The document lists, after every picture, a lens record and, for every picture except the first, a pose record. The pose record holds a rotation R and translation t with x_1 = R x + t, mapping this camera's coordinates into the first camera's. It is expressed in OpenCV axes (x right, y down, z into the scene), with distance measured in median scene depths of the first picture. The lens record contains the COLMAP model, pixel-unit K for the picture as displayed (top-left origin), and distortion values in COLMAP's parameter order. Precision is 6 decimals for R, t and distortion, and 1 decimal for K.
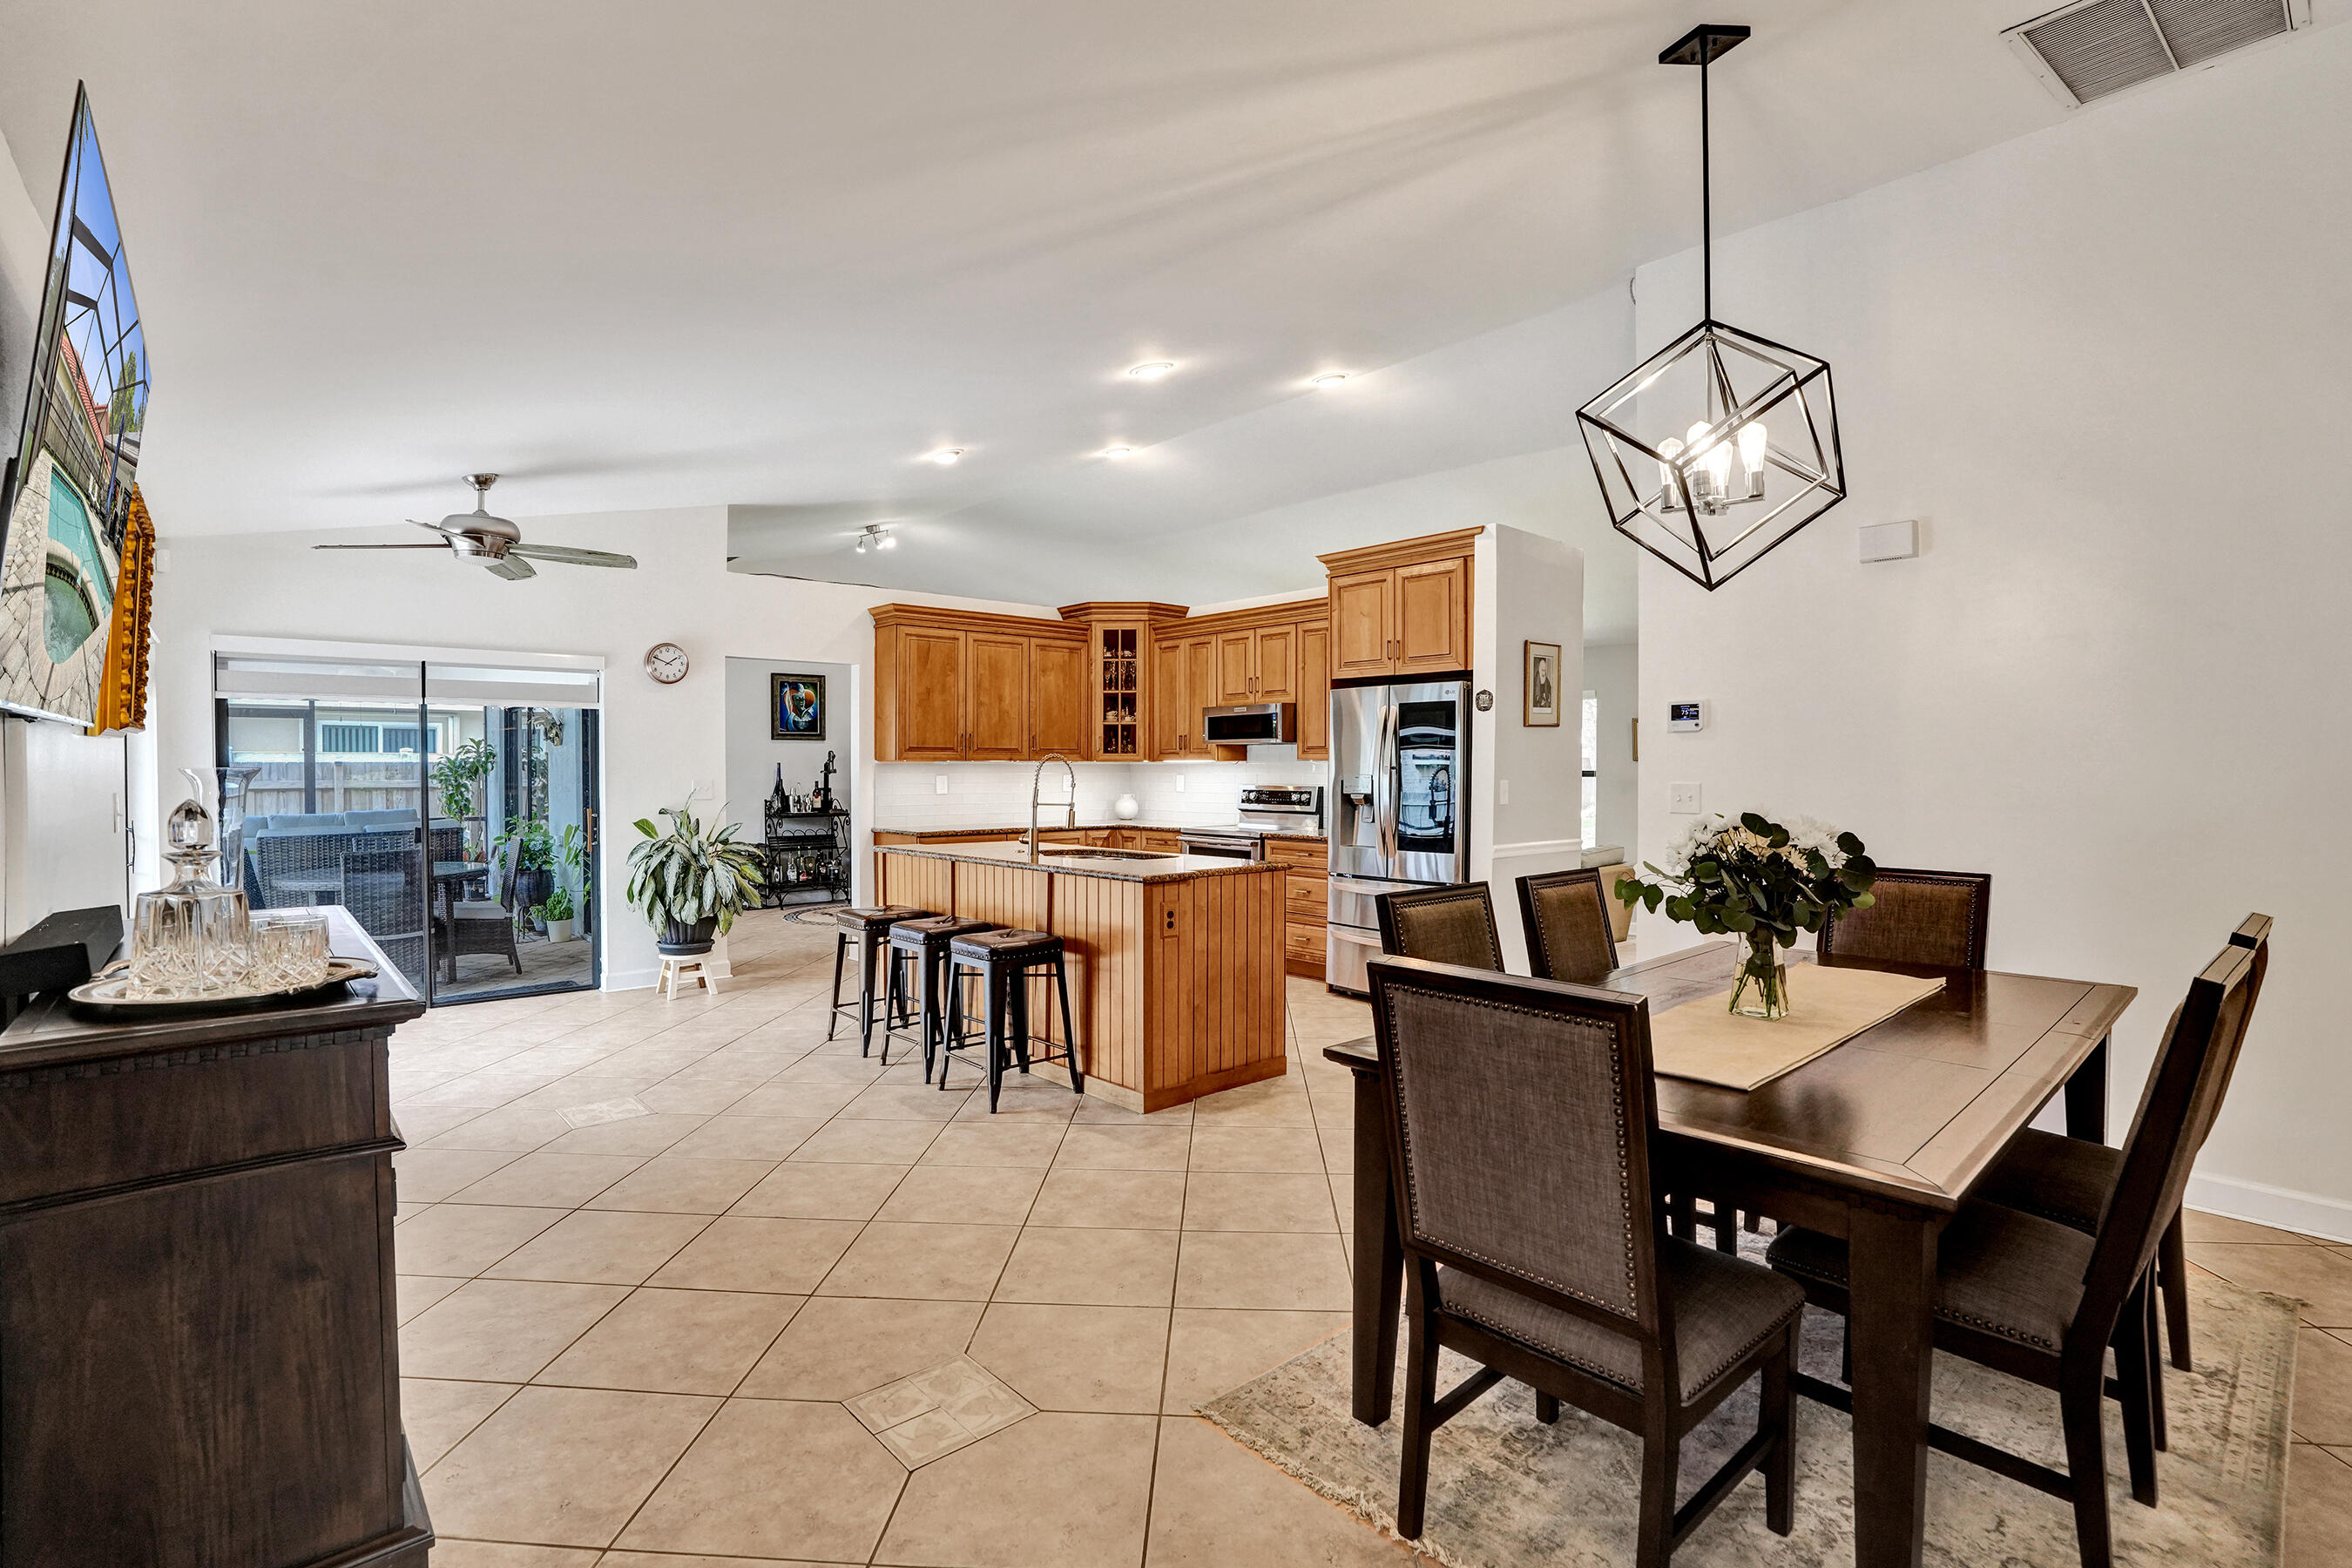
lens RADIAL K [[1102.9, 0, 1184.7], [0, 1102.9, 783.2], [0, 0, 1]] dist [-0.073385, 0.027721]
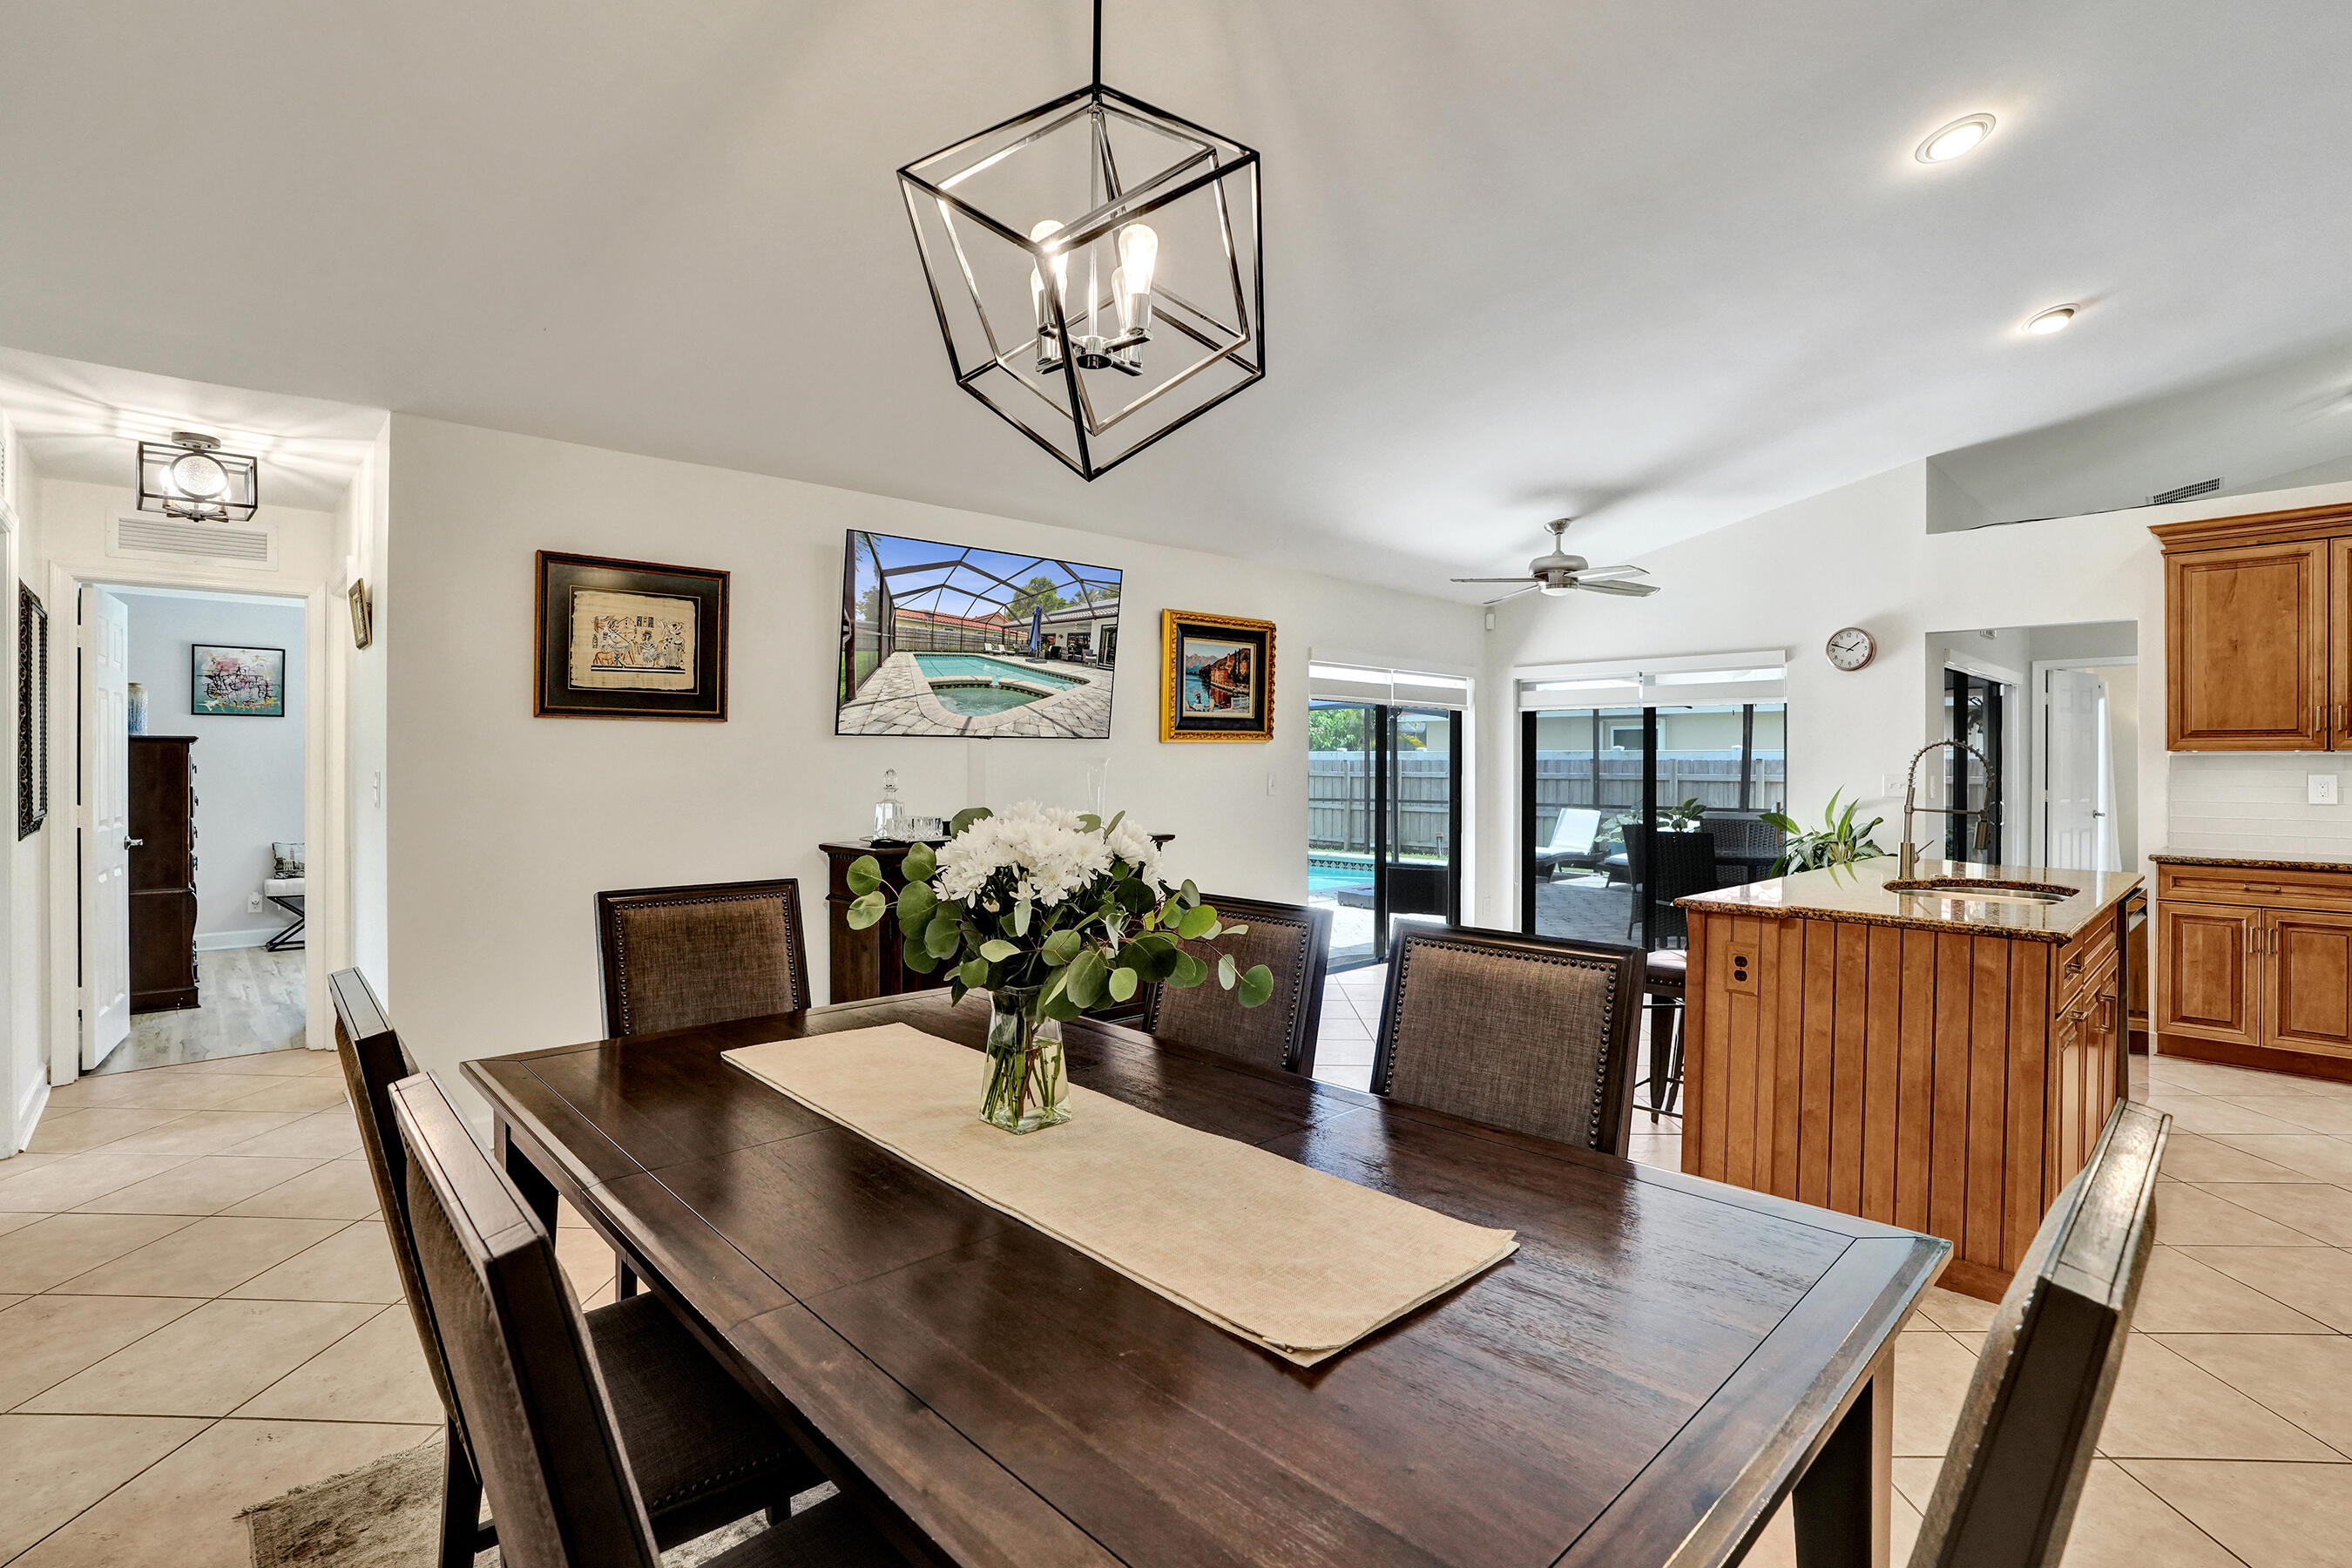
lens RADIAL K [[1100.9, 0, 1177.7], [0, 1100.9, 767.8], [0, 0, 1]] dist [-0.001946, 0.000127]
pose [[0.034275, 0.001823, -0.999411, 0.383301], [-0.017222, 0.999851, 0.001233, -0.000468], [0.999264, 0.017170, 0.034301, 0.338692]]
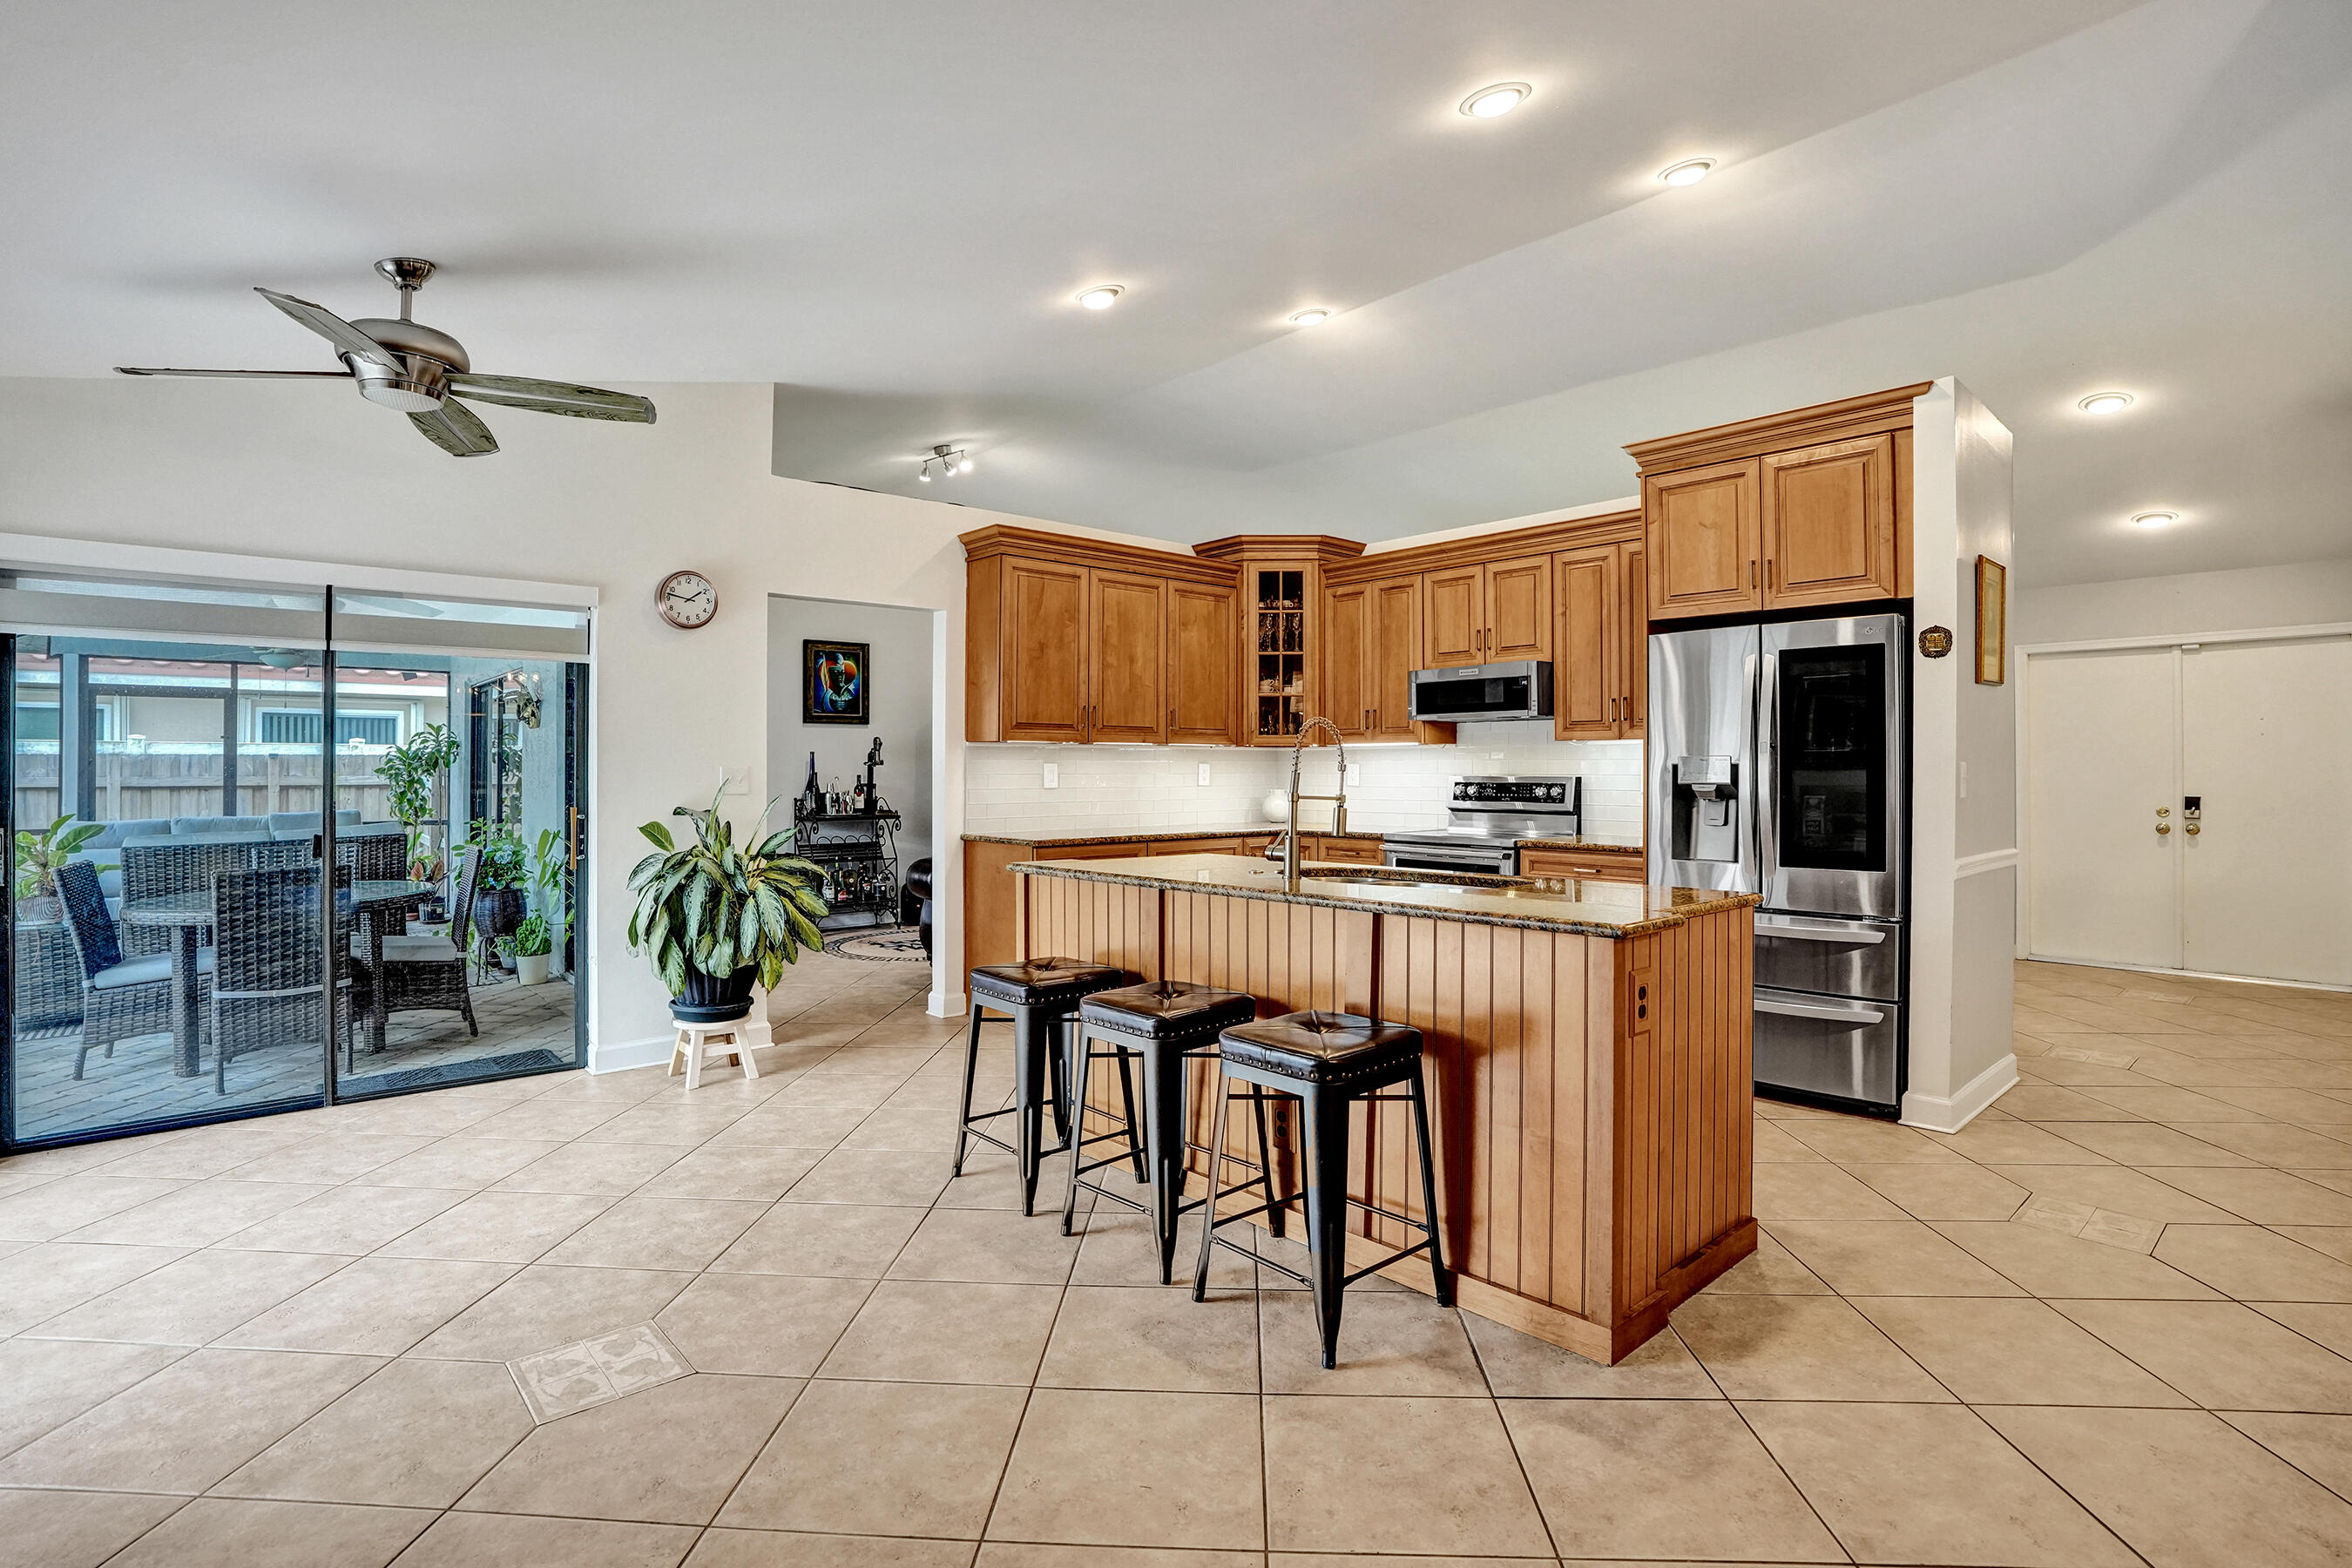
lens RADIAL K [[1129.0, 0, 1180.7], [0, 1129.0, 760.5], [0, 0, 1]] dist [-0.078917, 0.033430]
pose [[0.999998, -0.000644, -0.001882, -0.134983], [0.000600, 0.999727, -0.023341, 0.008828], [0.001896, 0.023340, 0.999726, 0.245890]]
